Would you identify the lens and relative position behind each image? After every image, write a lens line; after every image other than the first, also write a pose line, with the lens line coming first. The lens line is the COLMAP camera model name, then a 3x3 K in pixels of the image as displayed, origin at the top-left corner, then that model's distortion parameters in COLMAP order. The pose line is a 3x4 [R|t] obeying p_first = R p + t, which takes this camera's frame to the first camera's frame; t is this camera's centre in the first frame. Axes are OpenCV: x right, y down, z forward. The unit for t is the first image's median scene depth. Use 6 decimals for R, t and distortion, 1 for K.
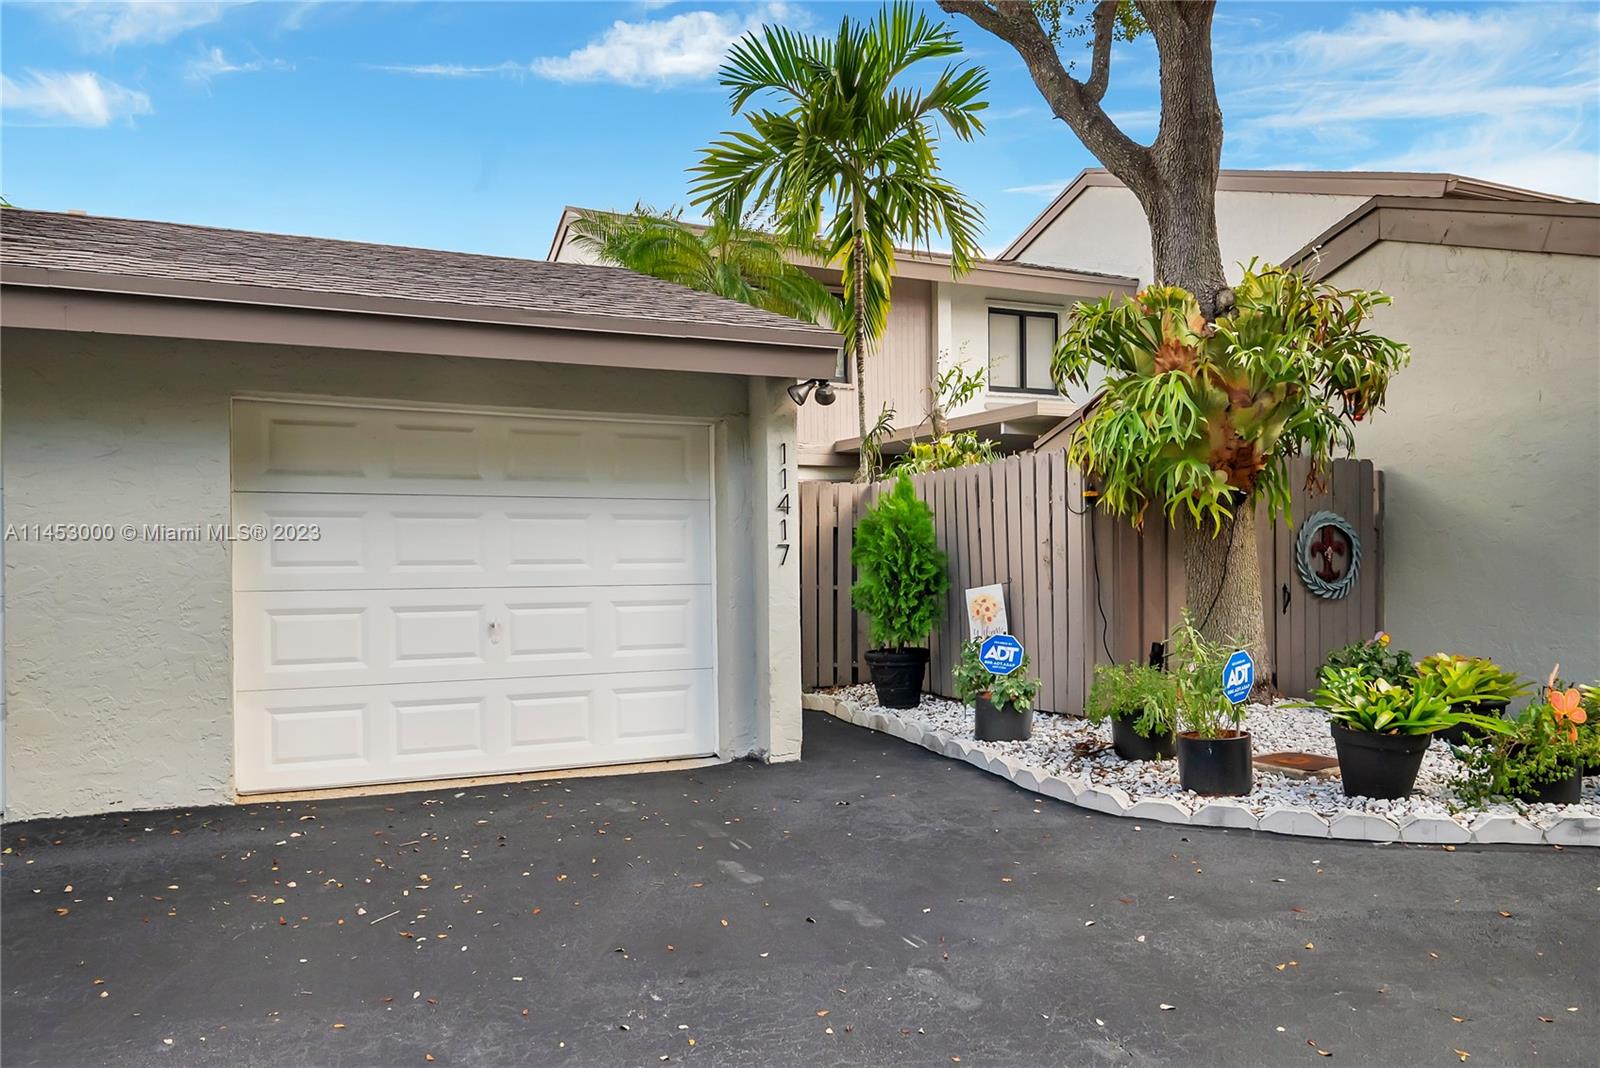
lens RADIAL K [[1177.8, 0, 799.5], [0, 1177.8, 532.1], [0, 0, 1]] dist [0.001200, 0.002010]
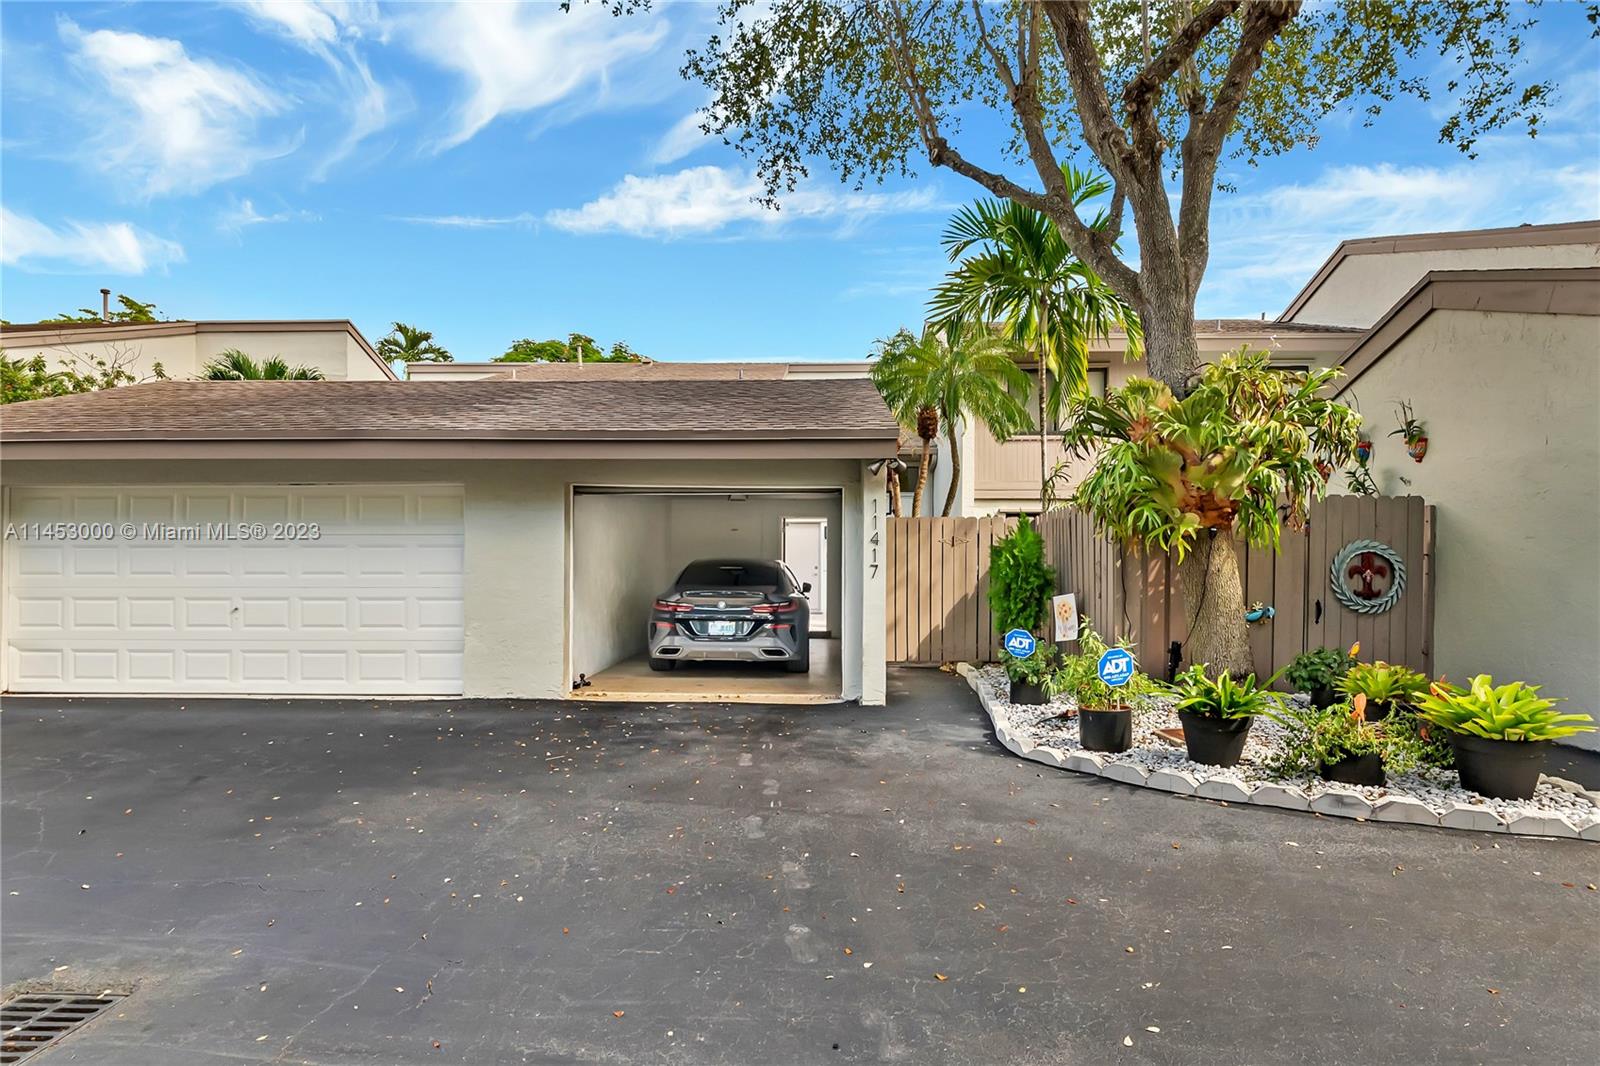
lens RADIAL K [[874.9, 0, 800.3], [0, 874.9, 540.1], [0, 0, 1]] dist [0.000278, -0.001816]
pose [[0.896147, 0.001115, -0.443756, 0.409536], [-0.001077, 0.999999, 0.000337, -0.022304], [0.443756, 0.000176, 0.896148, -0.074476]]
